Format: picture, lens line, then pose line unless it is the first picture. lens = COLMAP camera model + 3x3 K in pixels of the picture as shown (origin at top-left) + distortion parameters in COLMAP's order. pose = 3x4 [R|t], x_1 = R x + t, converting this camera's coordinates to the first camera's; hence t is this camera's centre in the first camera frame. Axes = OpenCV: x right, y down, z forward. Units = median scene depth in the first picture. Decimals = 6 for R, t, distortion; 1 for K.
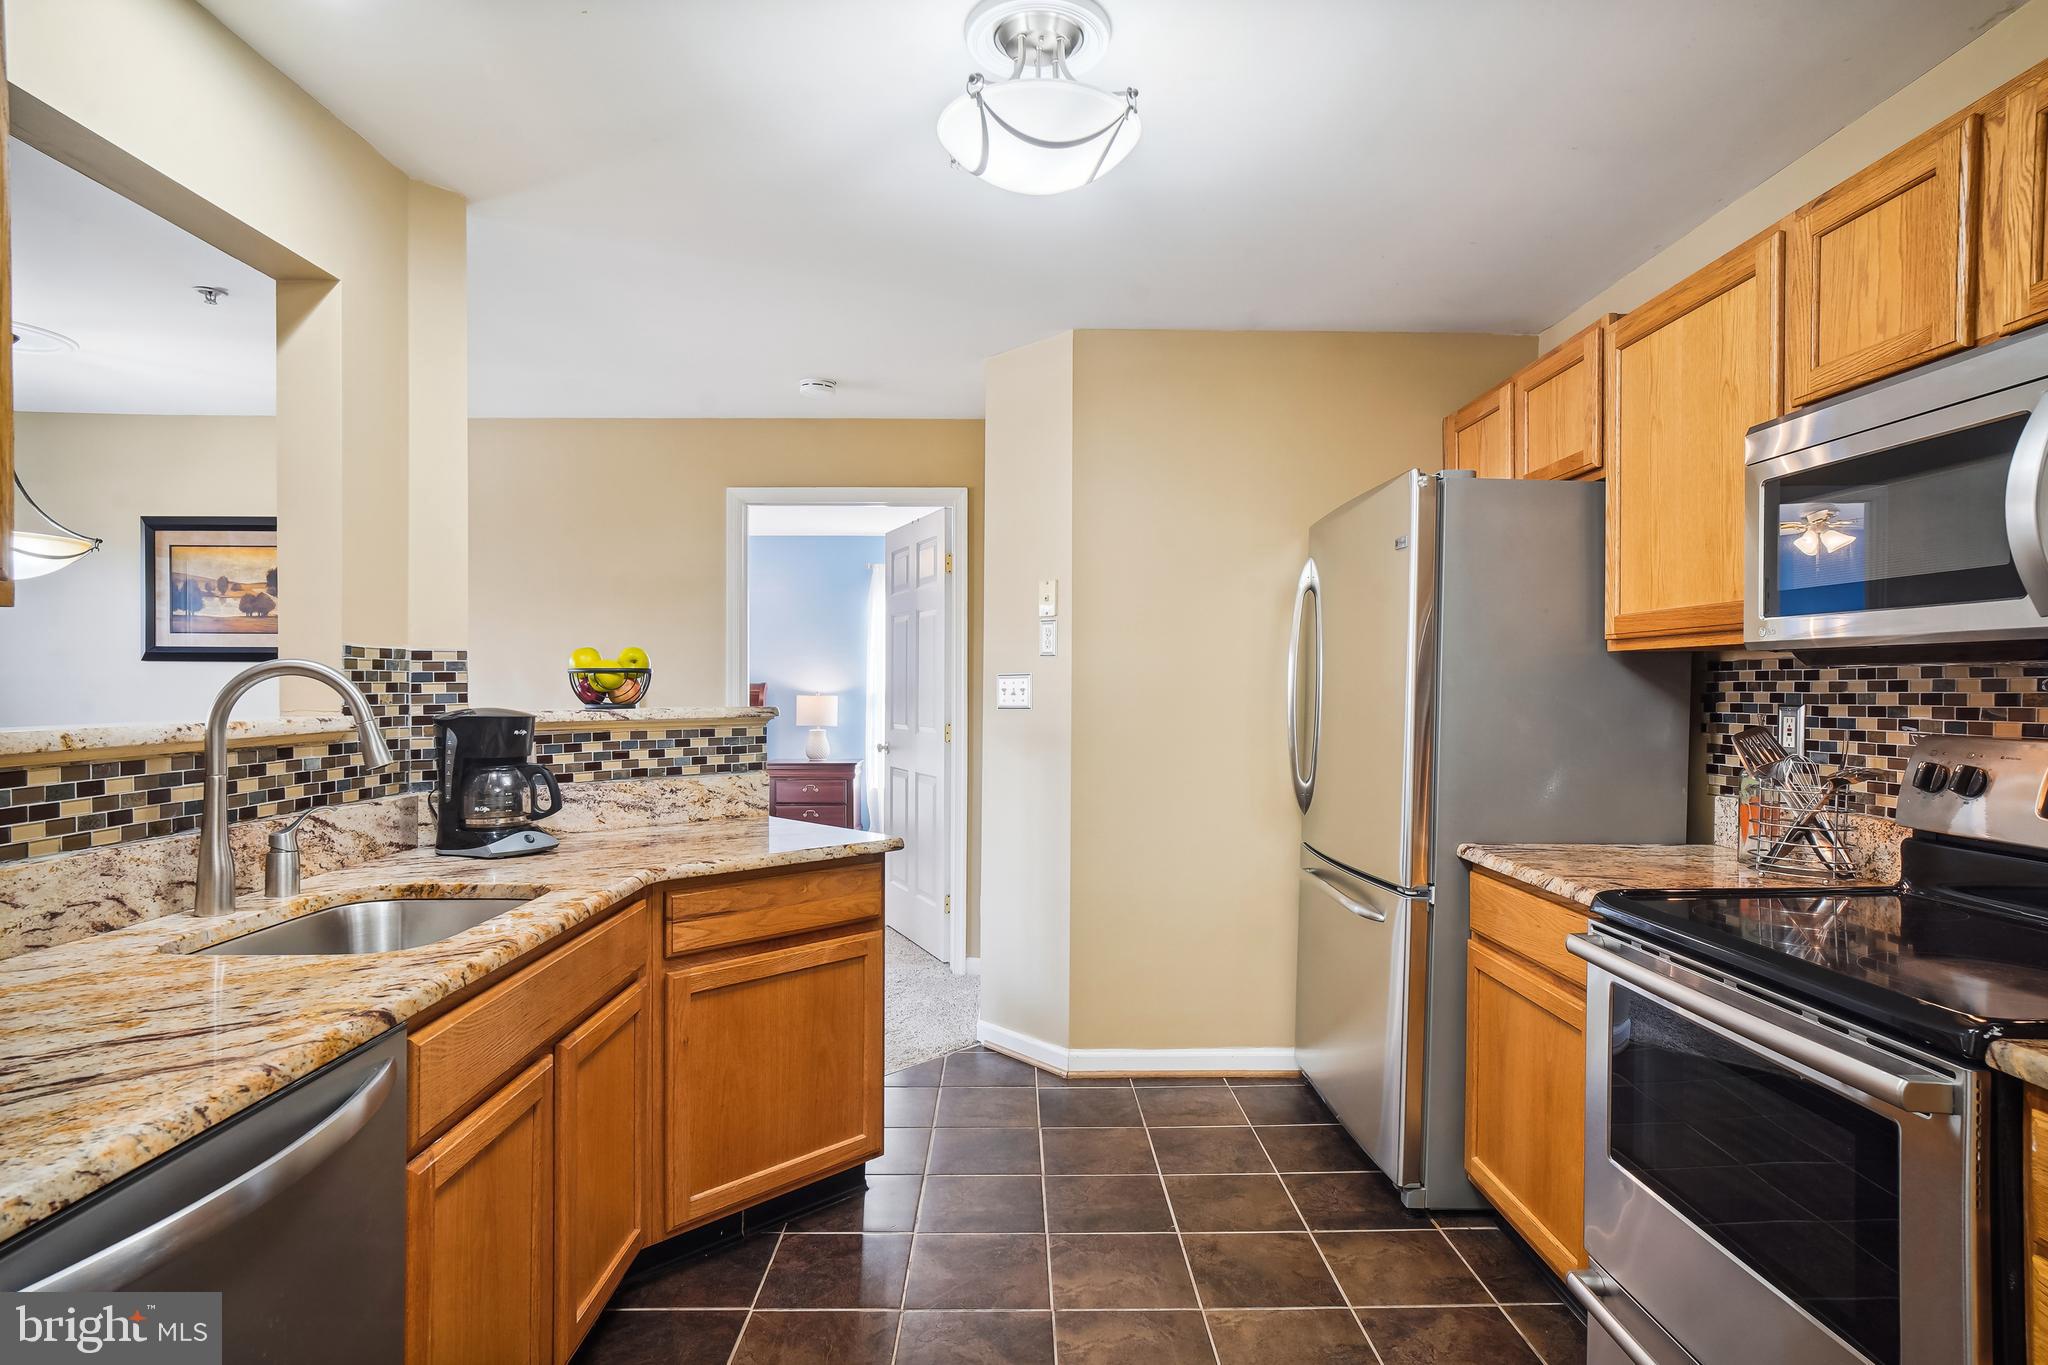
lens RADIAL K [[1086.5, 0, 1030.2], [0, 1086.5, 702.0], [0, 0, 1]] dist [-0.032132, 0.032311]
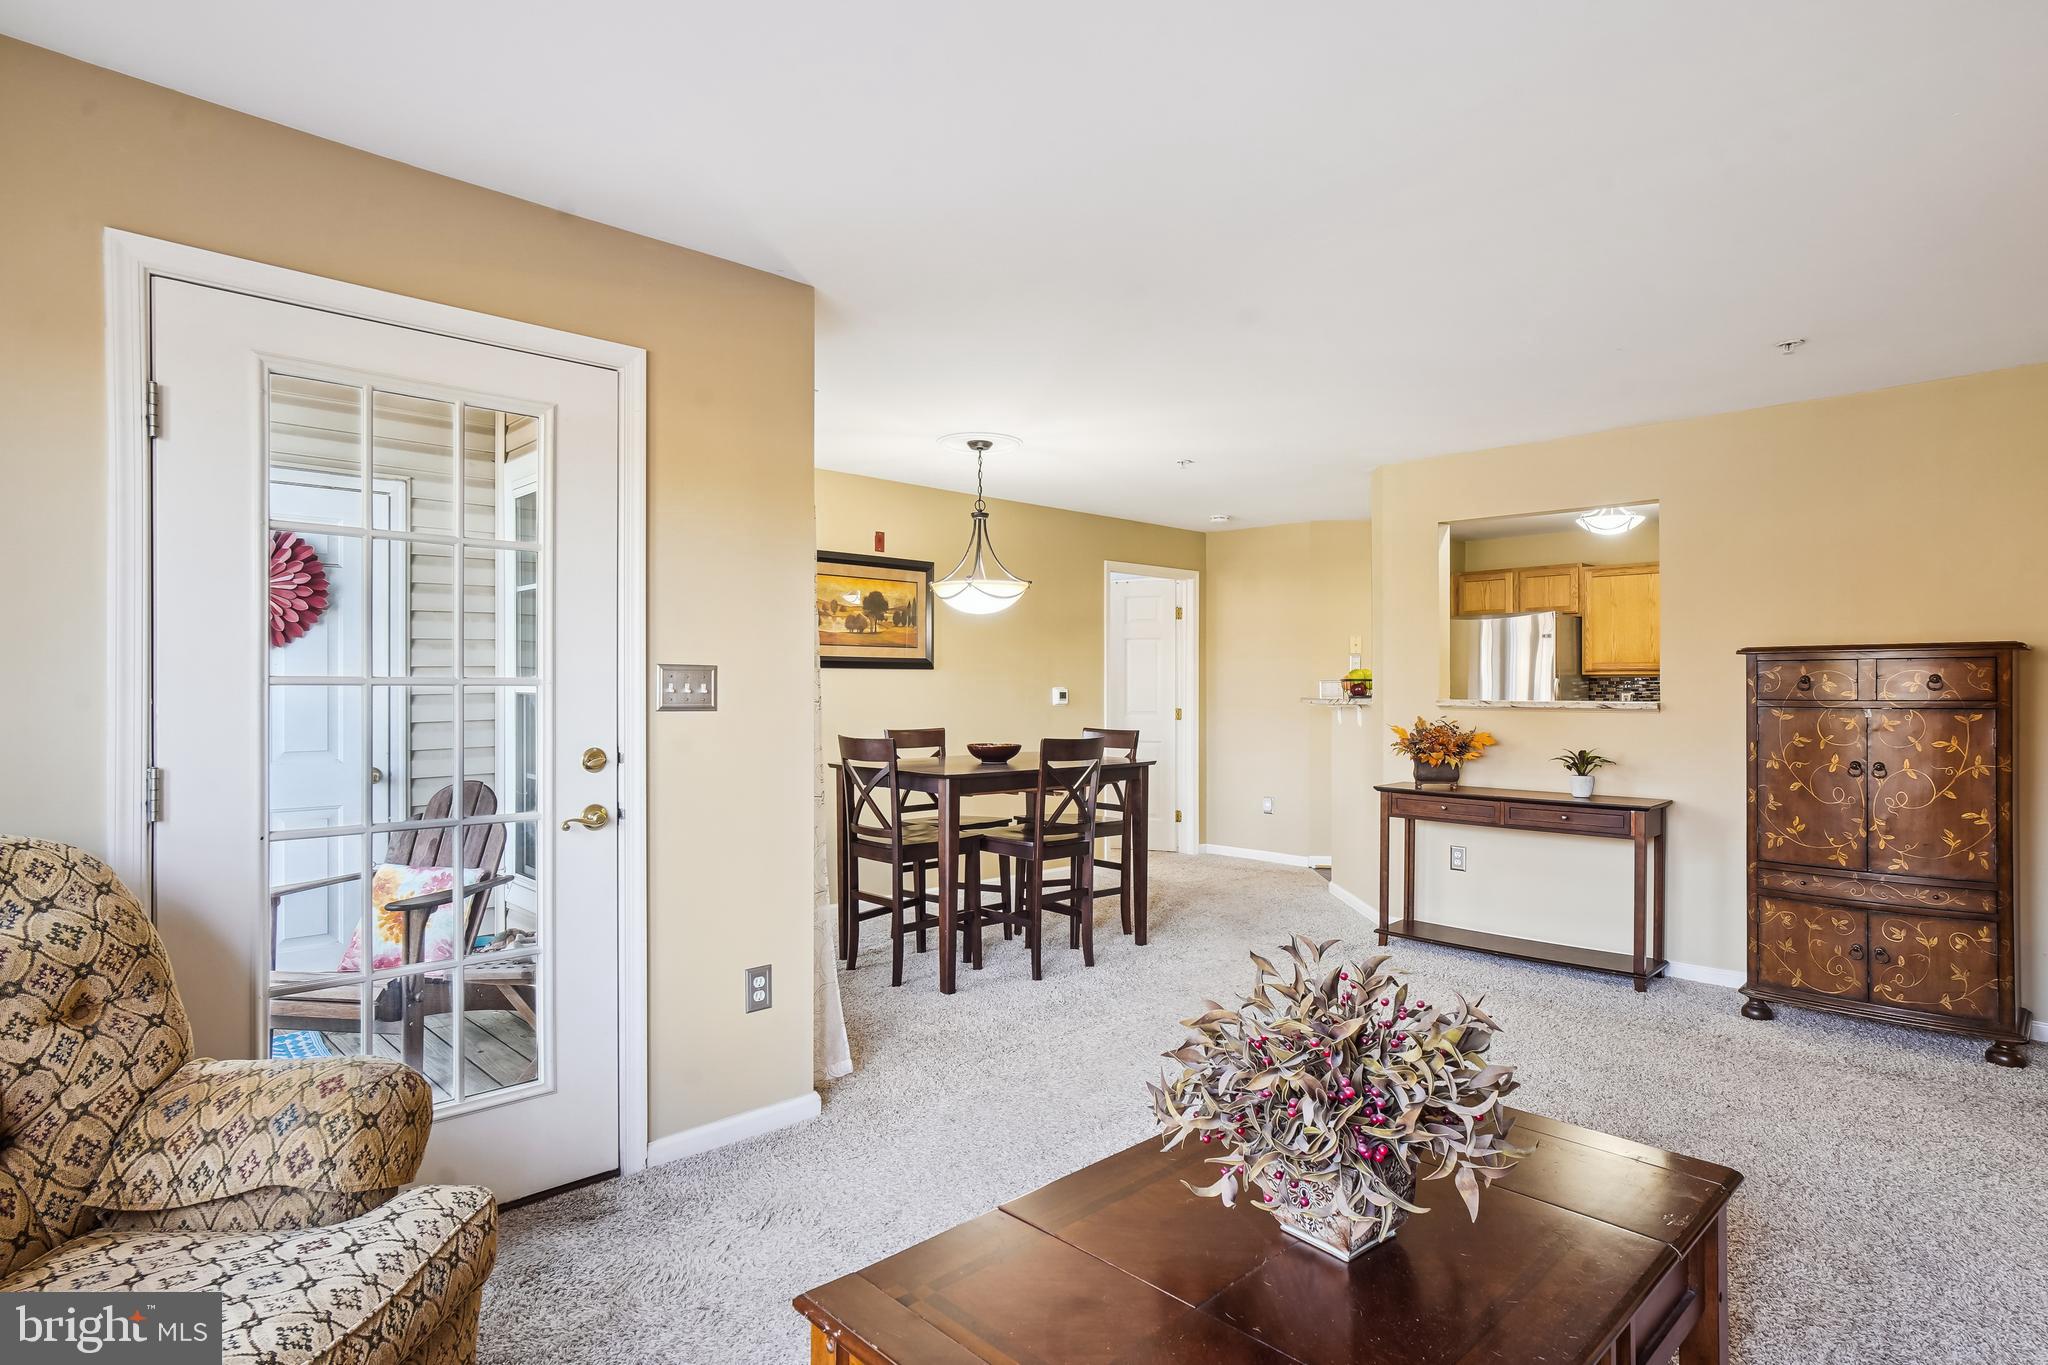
lens RADIAL K [[1073.4, 0, 1018.0], [0, 1073.4, 660.1], [0, 0, 1]] dist [-0.029549, 0.028169]
pose [[0.724111, 0.014730, 0.689526, -2.690359], [0.012310, 0.999337, -0.034276, -0.003193], [-0.689574, 0.033308, 0.723449, -0.074244]]
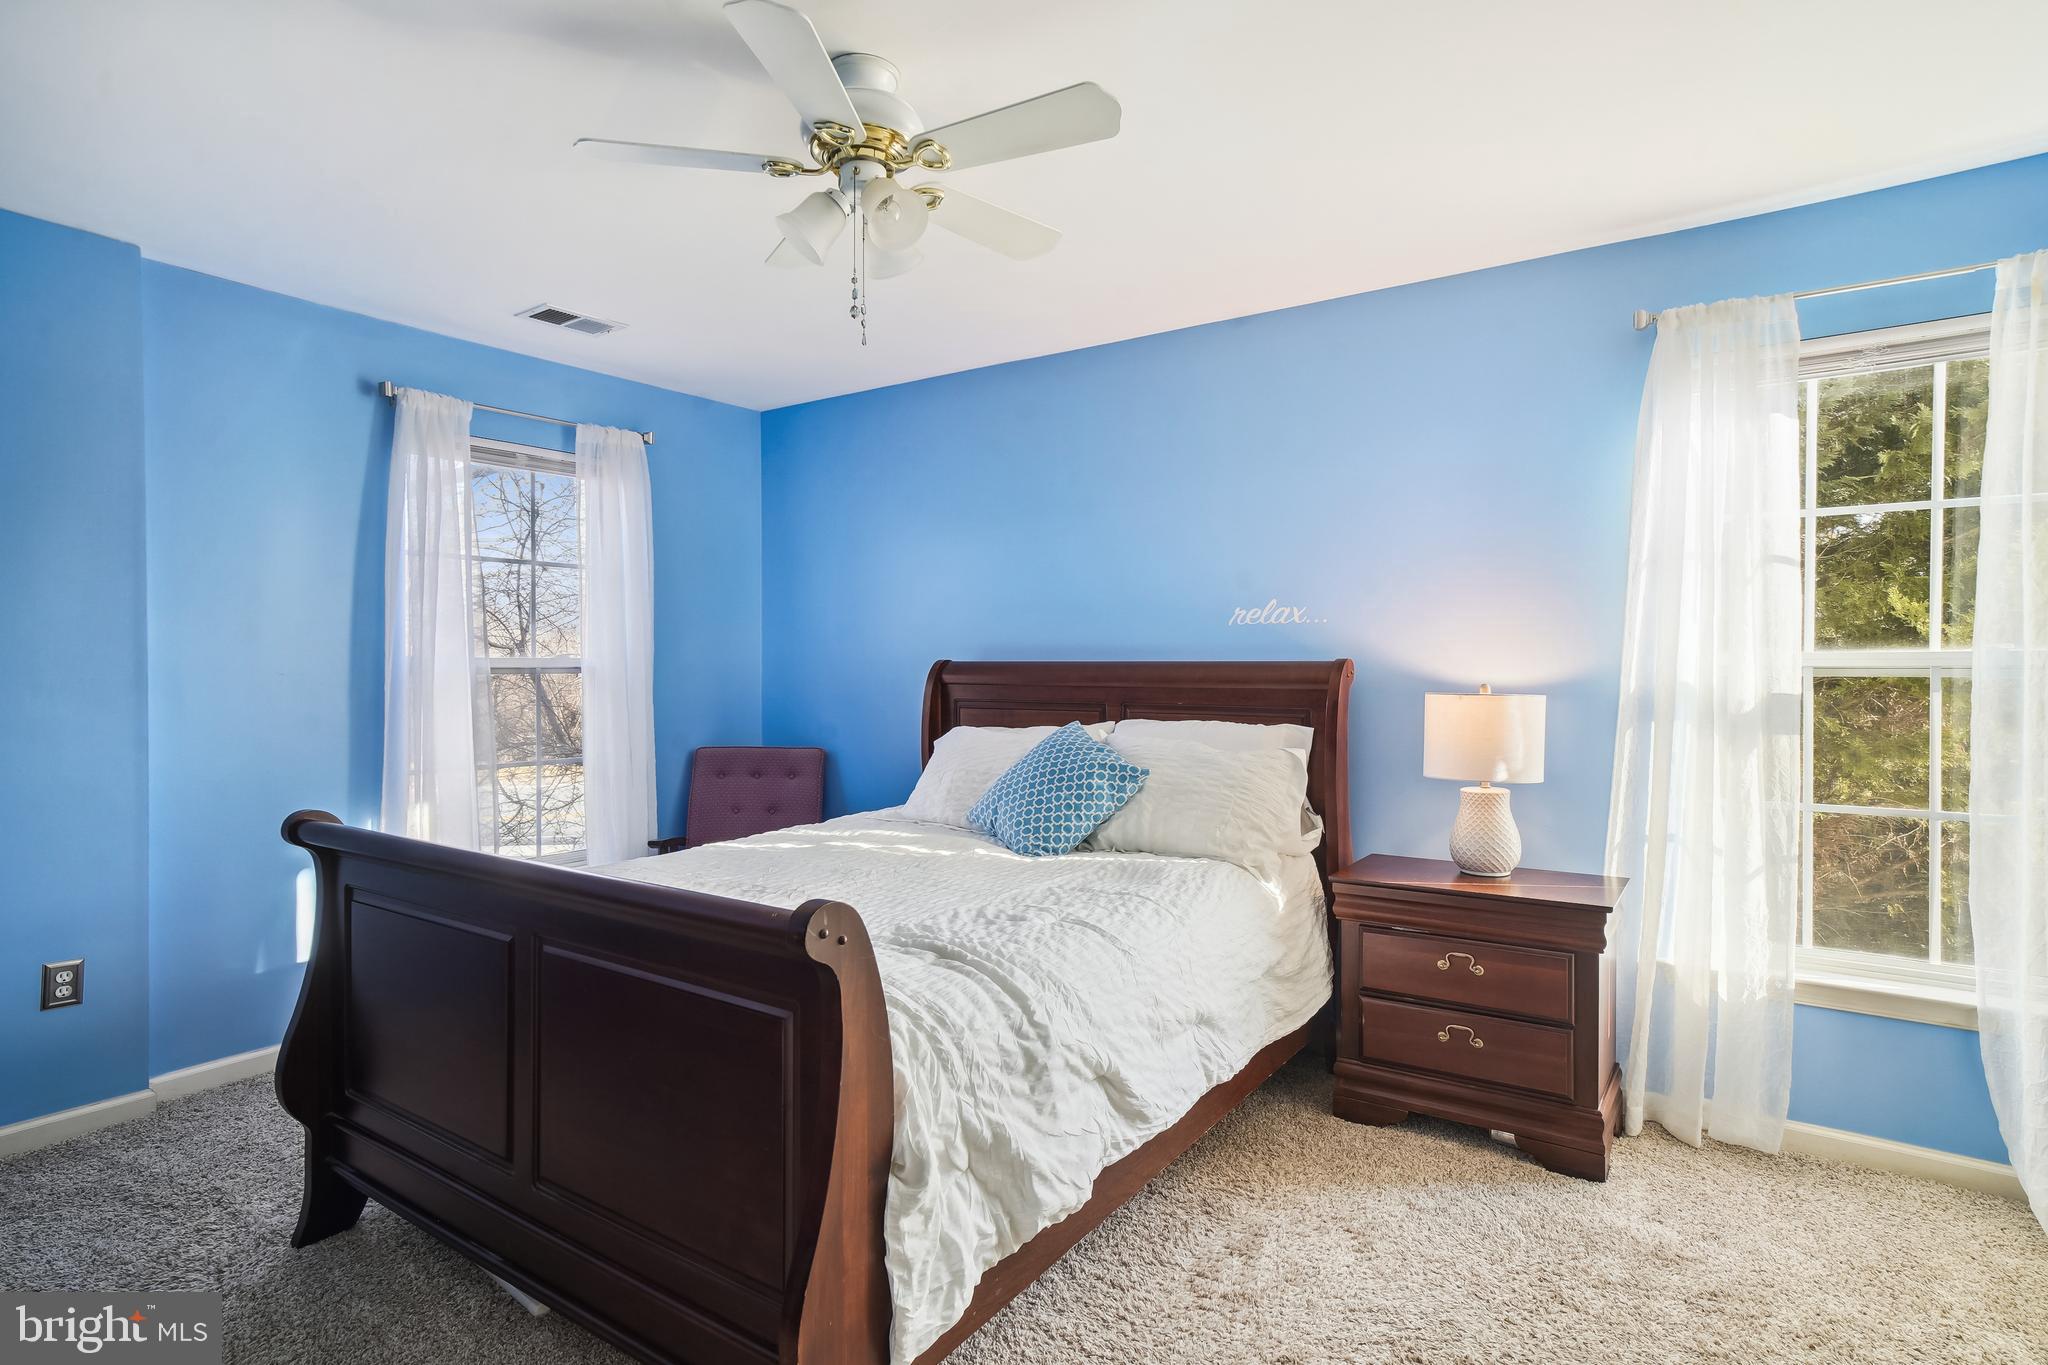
lens RADIAL K [[1073.8, 0, 1028.3], [0, 1073.8, 669.4], [0, 0, 1]] dist [-0.028928, 0.027621]
pose [[0.817633, 0.000749, -0.575740, -0.370672], [-0.007634, 0.999925, -0.009542, -0.030208], [0.575690, 0.012197, 0.817577, 1.990382]]
